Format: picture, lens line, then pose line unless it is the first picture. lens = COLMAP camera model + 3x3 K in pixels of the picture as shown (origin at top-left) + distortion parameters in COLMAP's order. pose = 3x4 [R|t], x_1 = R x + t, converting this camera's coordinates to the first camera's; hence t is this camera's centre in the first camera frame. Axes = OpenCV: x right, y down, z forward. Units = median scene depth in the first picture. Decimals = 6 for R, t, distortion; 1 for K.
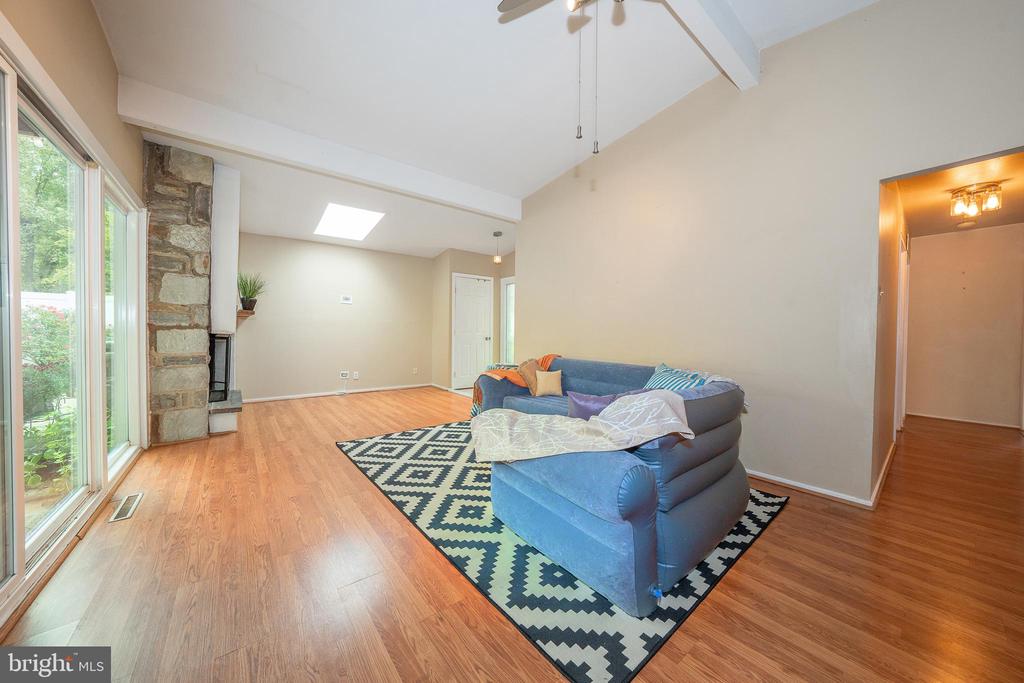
lens RADIAL K [[351.0, 0, 511.9], [0, 351.0, 337.5], [0, 0, 1]] dist [-0.029776, 0.005602]
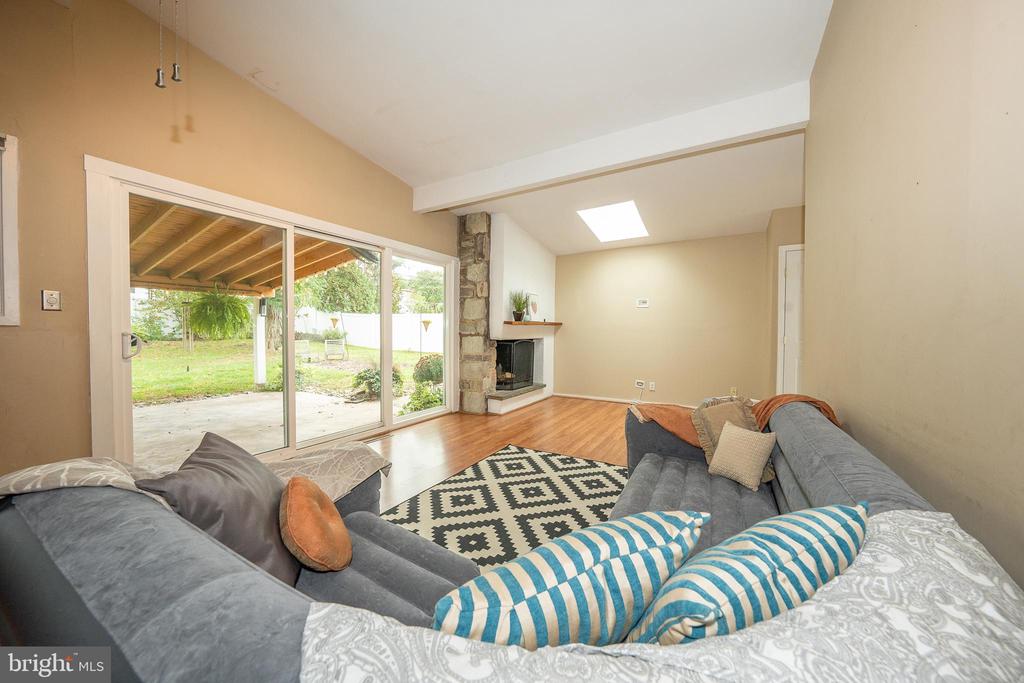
lens RADIAL K [[351.0, 0, 511.9], [0, 351.0, 337.5], [0, 0, 1]] dist [-0.029776, 0.005602]
pose [[0.348751, 0.006794, -0.937191, 0.494924], [-0.014876, 0.999888, 0.001713, -0.024429], [0.937097, 0.013344, 0.348813, 0.636989]]
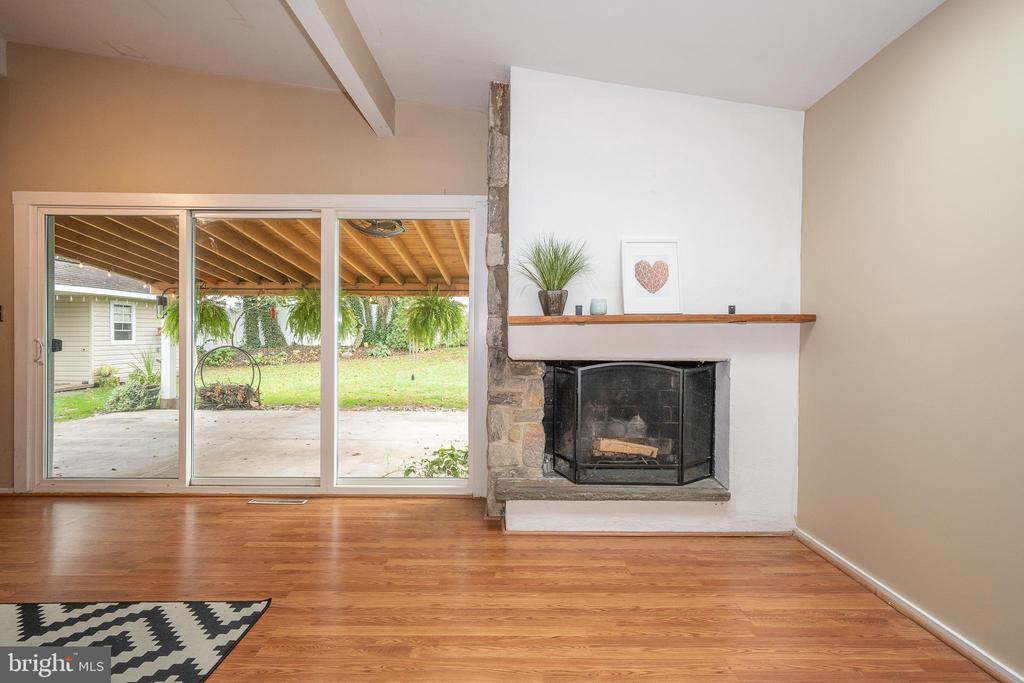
lens RADIAL K [[490.8, 0, 512.0], [0, 490.8, 341.5], [0, 0, 1]] dist [0.001268, 0.000485]
pose [[-0.624361, -0.007348, -0.781101, -0.197725], [-0.023170, 0.999690, 0.009116, -0.052919], [0.780792, 0.023789, -0.624338, 1.660632]]
